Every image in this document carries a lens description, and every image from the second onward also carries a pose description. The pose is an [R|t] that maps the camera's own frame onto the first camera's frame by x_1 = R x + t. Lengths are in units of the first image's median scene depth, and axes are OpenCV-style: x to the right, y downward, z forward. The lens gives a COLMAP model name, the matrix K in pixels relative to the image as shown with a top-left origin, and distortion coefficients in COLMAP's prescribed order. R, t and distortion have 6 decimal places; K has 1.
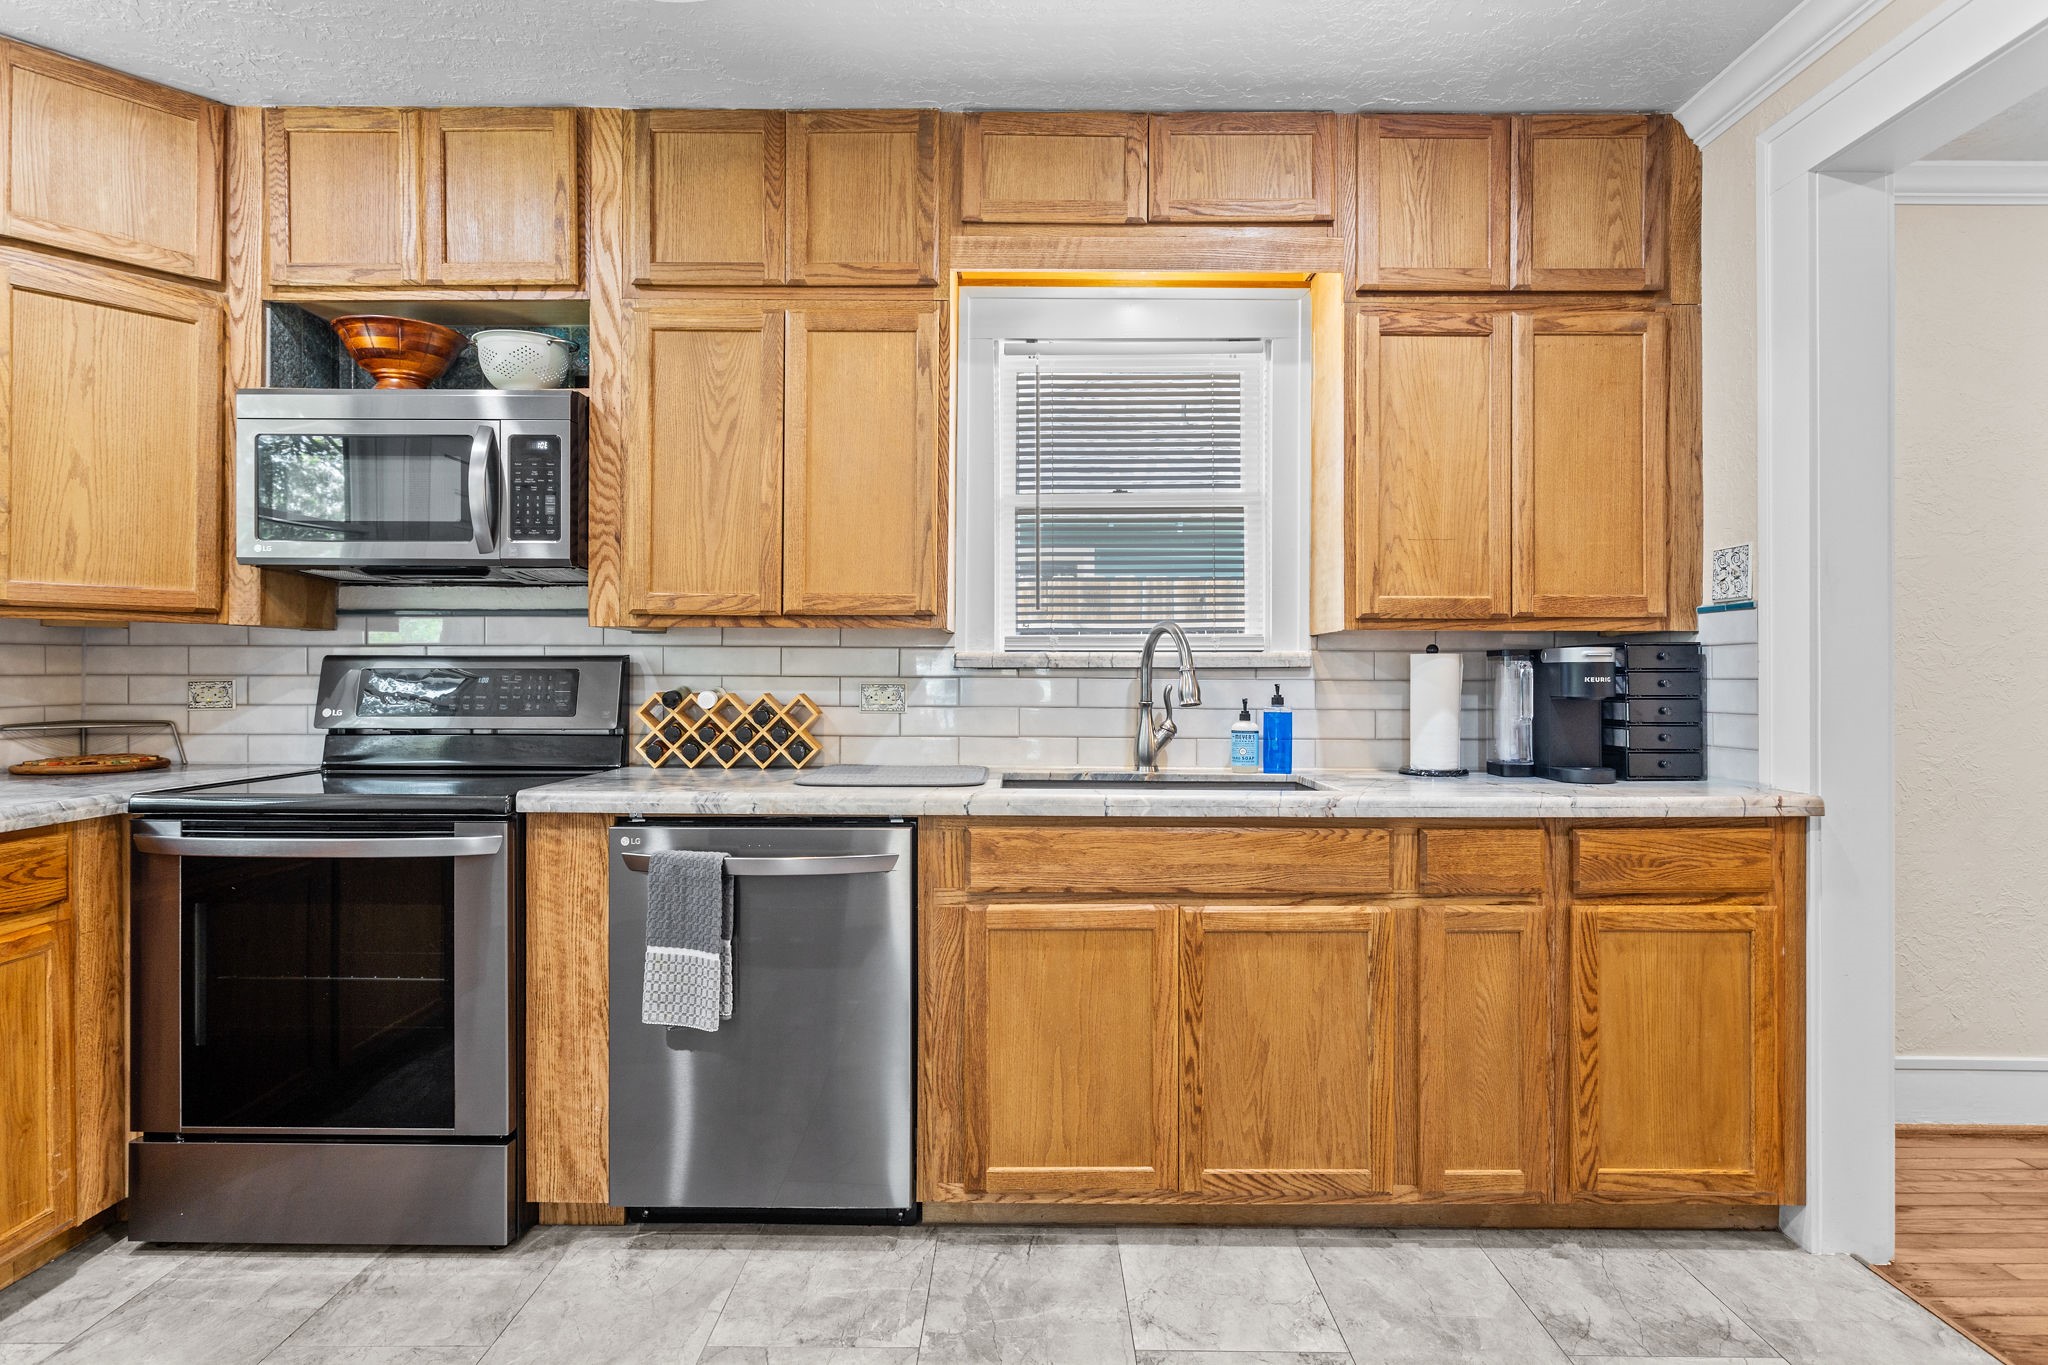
lens RADIAL K [[1103.6, 0, 1022.3], [0, 1103.6, 681.0], [0, 0, 1]] dist [-0.002452, 0.002790]
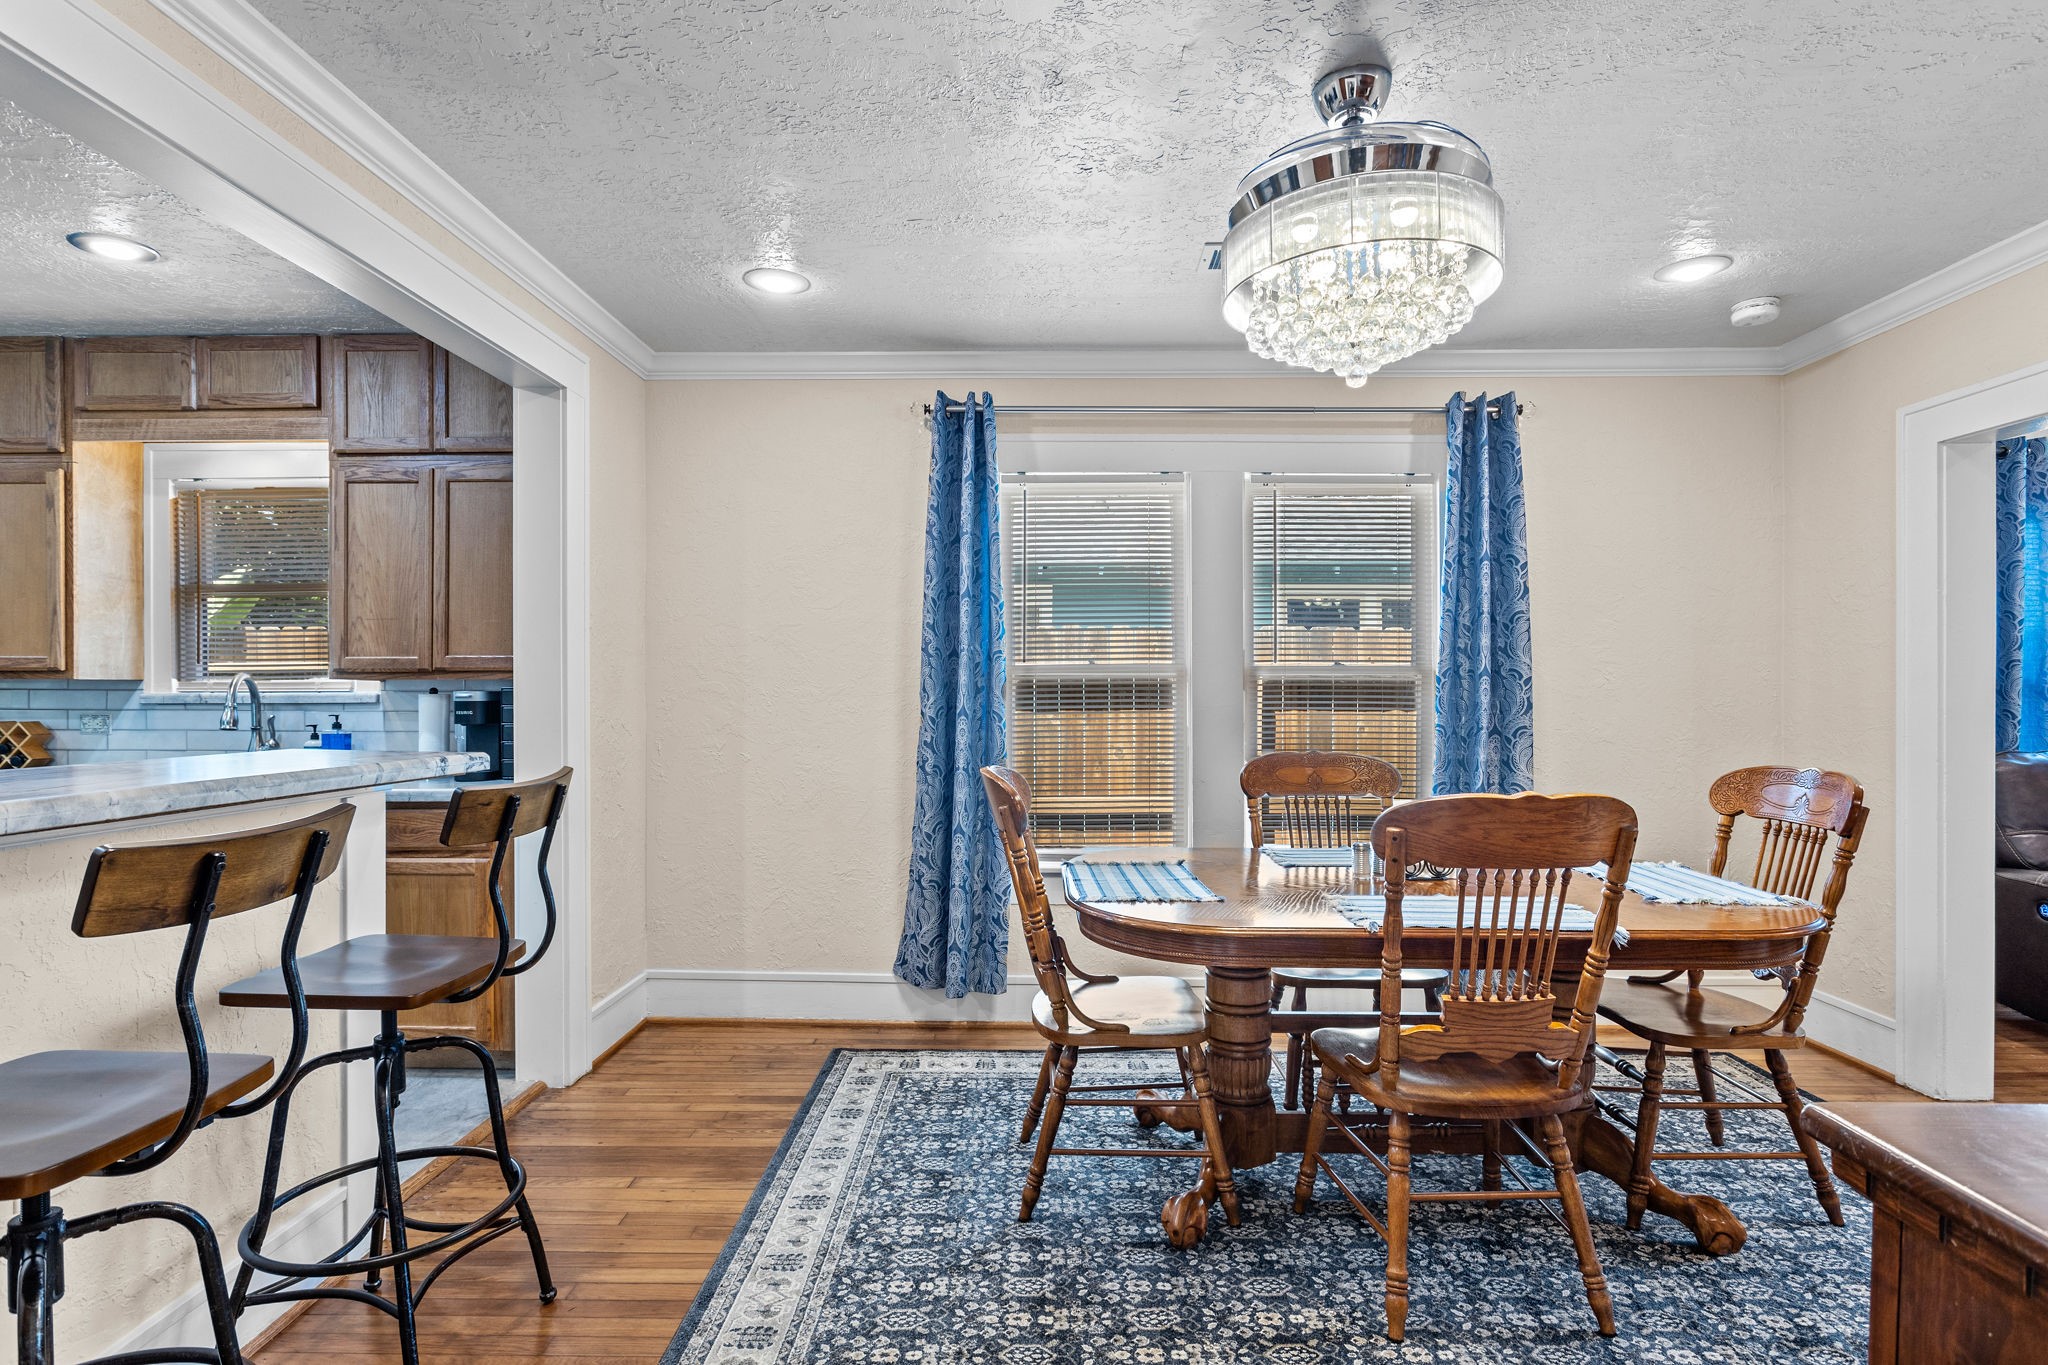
lens RADIAL K [[1103.6, 0, 1023.6], [0, 1103.6, 687.4], [0, 0, 1]] dist [-0.002452, 0.002790]
pose [[0.999620, -0.003917, -0.027277, 1.281180], [0.003853, 0.999990, -0.002364, -0.028409], [0.027286, 0.002258, 0.999625, -0.472774]]
